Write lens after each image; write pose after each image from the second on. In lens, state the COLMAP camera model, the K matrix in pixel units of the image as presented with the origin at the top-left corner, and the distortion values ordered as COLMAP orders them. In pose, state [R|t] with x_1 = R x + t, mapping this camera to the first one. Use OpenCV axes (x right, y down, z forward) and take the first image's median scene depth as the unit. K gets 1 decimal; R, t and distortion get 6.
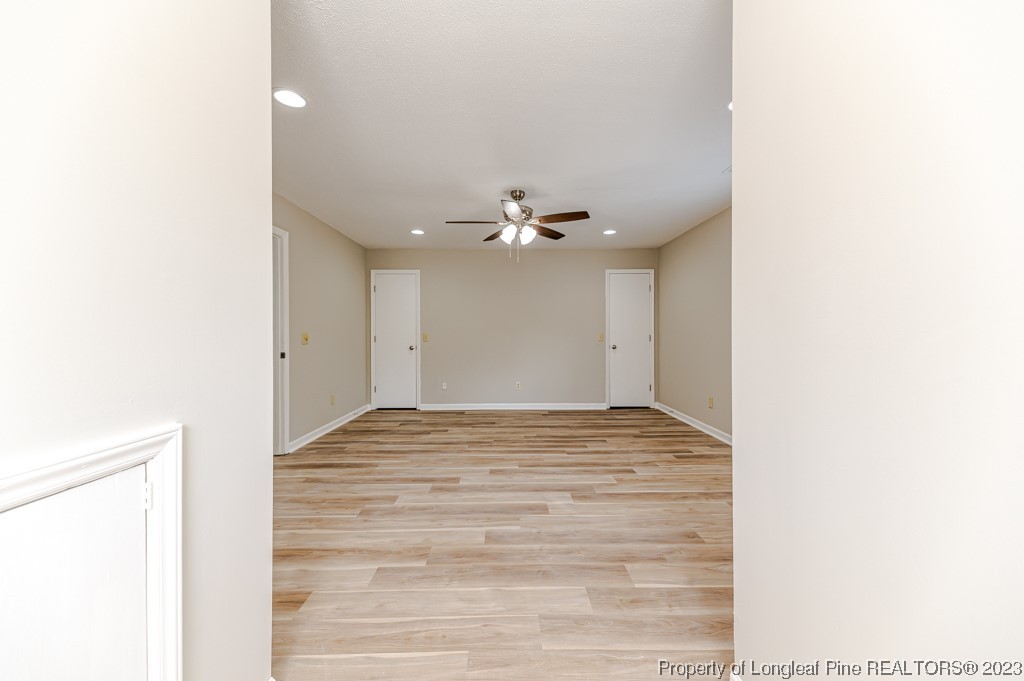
lens RADIAL K [[408.4, 0, 511.0], [0, 408.4, 332.6], [0, 0, 1]] dist [0.020587, -0.002233]
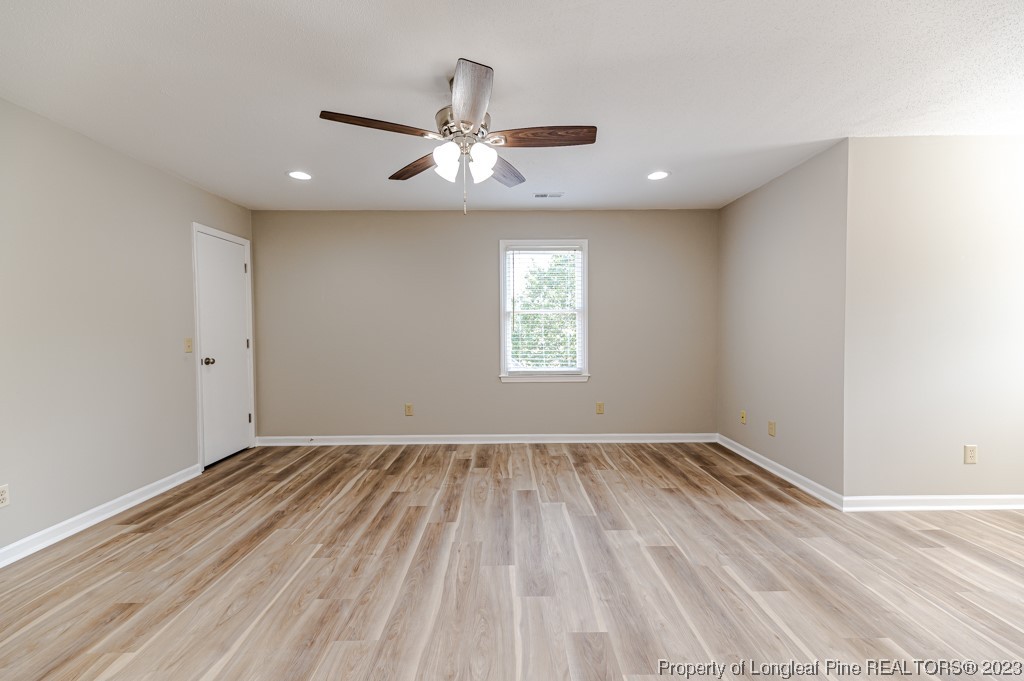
lens RADIAL K [[408.4, 0, 517.6], [0, 408.4, 340.5], [0, 0, 1]] dist [0.020587, -0.002233]
pose [[-0.005589, -0.032909, 0.999443, -0.637911], [0.001944, 0.999456, 0.032920, -0.024043], [-0.999982, 0.002127, -0.005522, 1.105193]]
